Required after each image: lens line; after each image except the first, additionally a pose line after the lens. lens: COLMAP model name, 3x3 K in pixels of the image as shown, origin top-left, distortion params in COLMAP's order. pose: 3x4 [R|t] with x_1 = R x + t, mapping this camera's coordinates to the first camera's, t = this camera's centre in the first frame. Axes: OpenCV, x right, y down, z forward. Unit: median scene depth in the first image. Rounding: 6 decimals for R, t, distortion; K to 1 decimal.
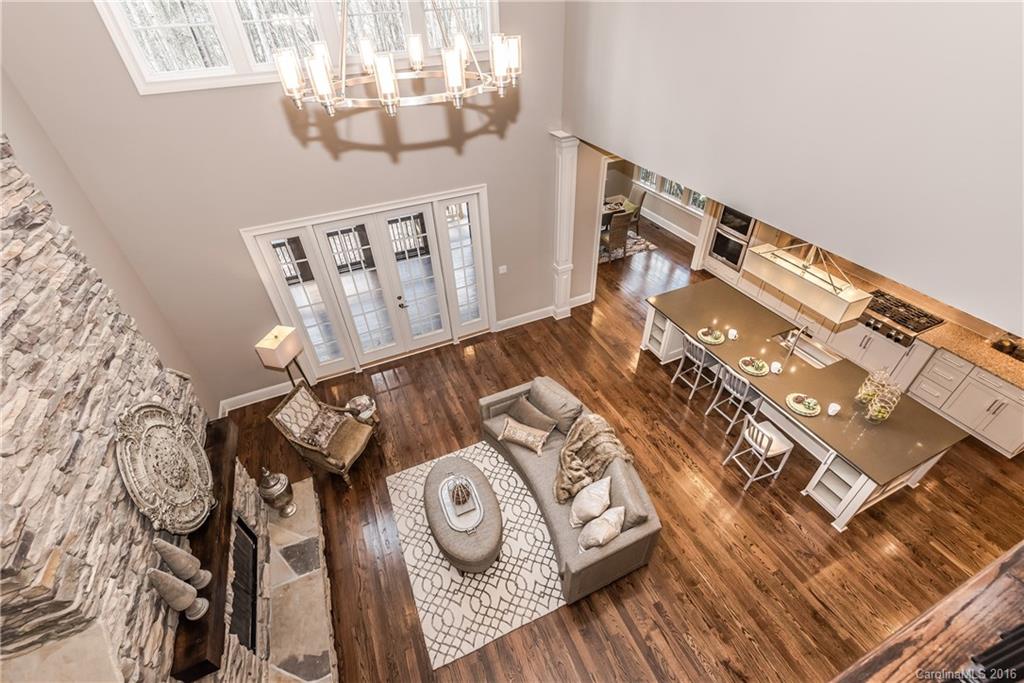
lens RADIAL K [[444.6, 0, 516.4], [0, 444.6, 342.7], [0, 0, 1]] dist [0.000229, -0.000256]
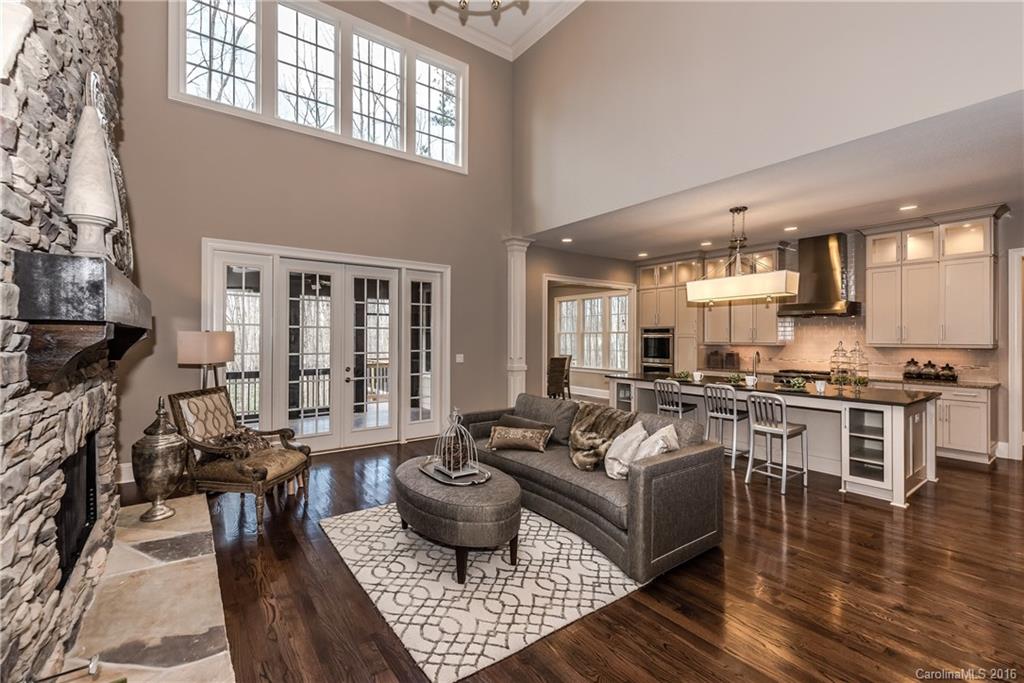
lens RADIAL K [[444.6, 0, 518.4], [0, 444.6, 337.5], [0, 0, 1]] dist [0.000229, -0.000256]
pose [[0.974492, 0.034124, 0.221814, -0.189854], [0.112647, 0.780473, -0.614958, 0.636350], [-0.194105, 0.624258, 0.756720, 0.318560]]
